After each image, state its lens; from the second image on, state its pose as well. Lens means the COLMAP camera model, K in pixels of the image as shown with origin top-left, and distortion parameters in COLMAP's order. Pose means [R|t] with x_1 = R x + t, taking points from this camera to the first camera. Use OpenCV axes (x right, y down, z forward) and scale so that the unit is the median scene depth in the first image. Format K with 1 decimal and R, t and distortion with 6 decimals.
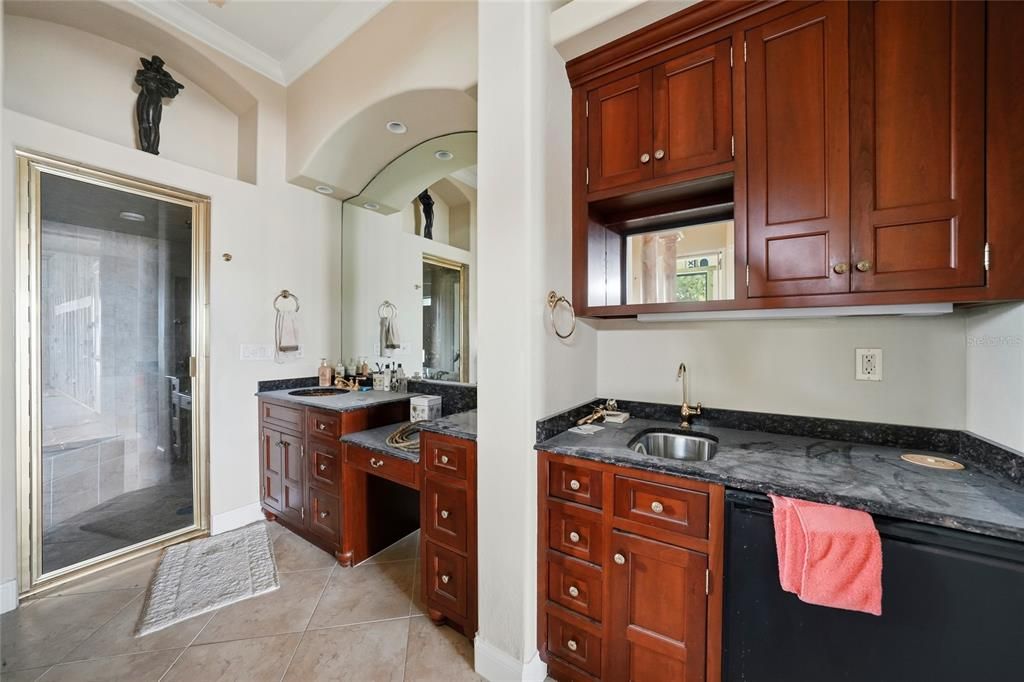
lens RADIAL K [[353.7, 0, 510.8], [0, 353.7, 335.4], [0, 0, 1]] dist [-0.032070, 0.006598]
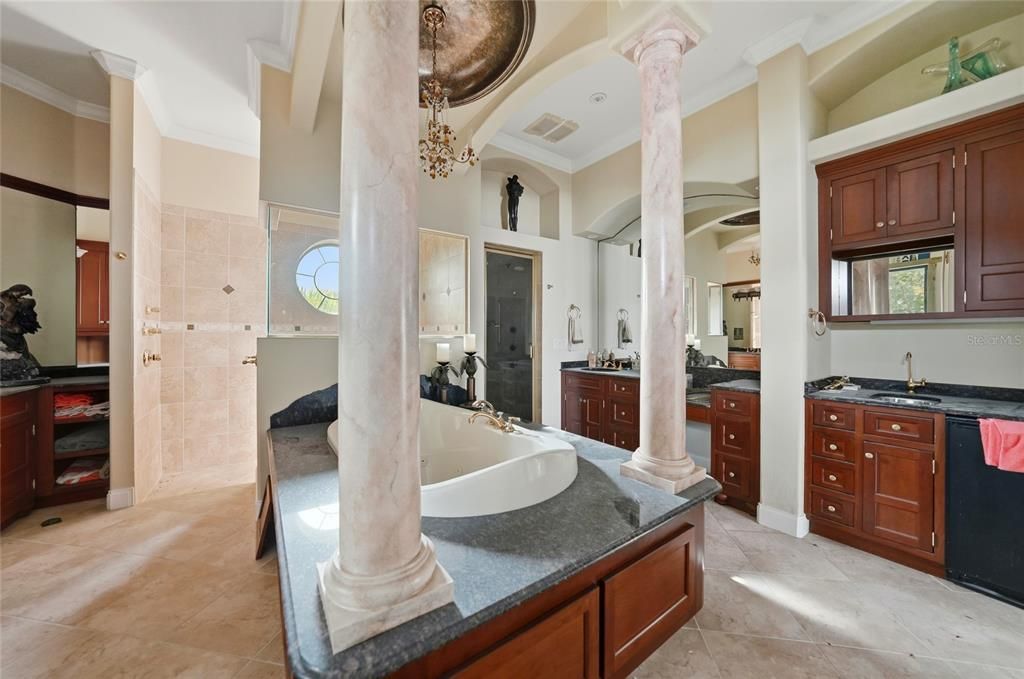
lens RADIAL K [[353.7, 0, 510.8], [0, 353.7, 333.9], [0, 0, 1]] dist [-0.032070, 0.006598]
pose [[0.933333, -0.003482, -0.358996, -0.581840], [0.006283, 0.999958, 0.006636, -0.018320], [0.358958, -0.008449, 0.933315, -0.992391]]
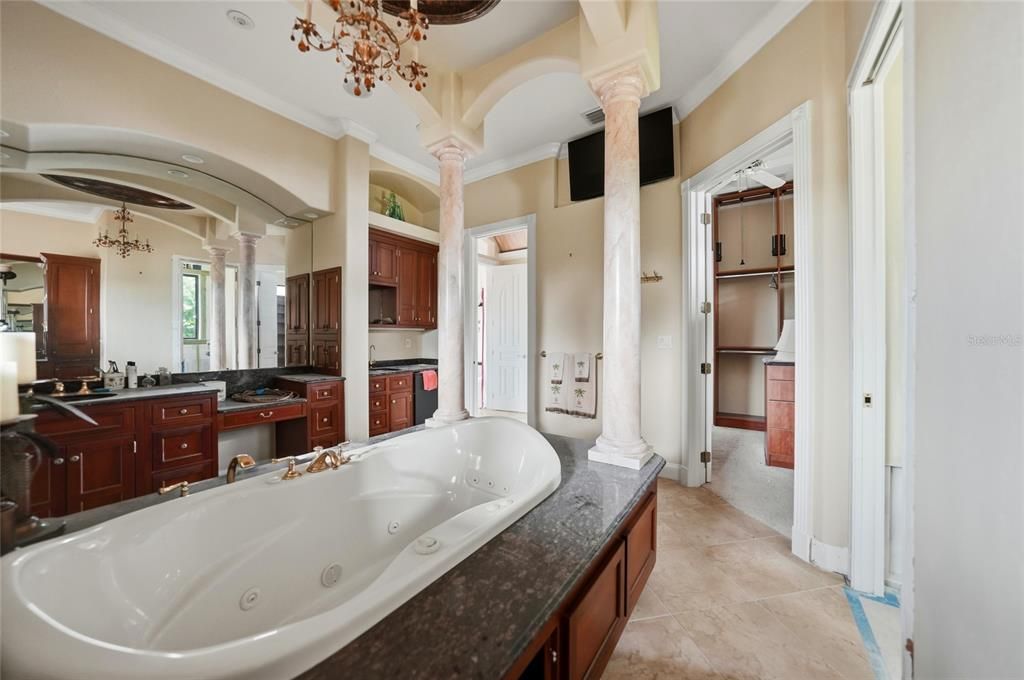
lens RADIAL K [[353.7, 0, 510.8], [0, 353.7, 334.4], [0, 0, 1]] dist [-0.032070, 0.006598]
pose [[0.034955, 0.005666, 0.999373, -2.221103], [-0.008921, 0.999946, -0.005357, -0.001729], [-0.999349, -0.008728, 0.035004, -0.177498]]
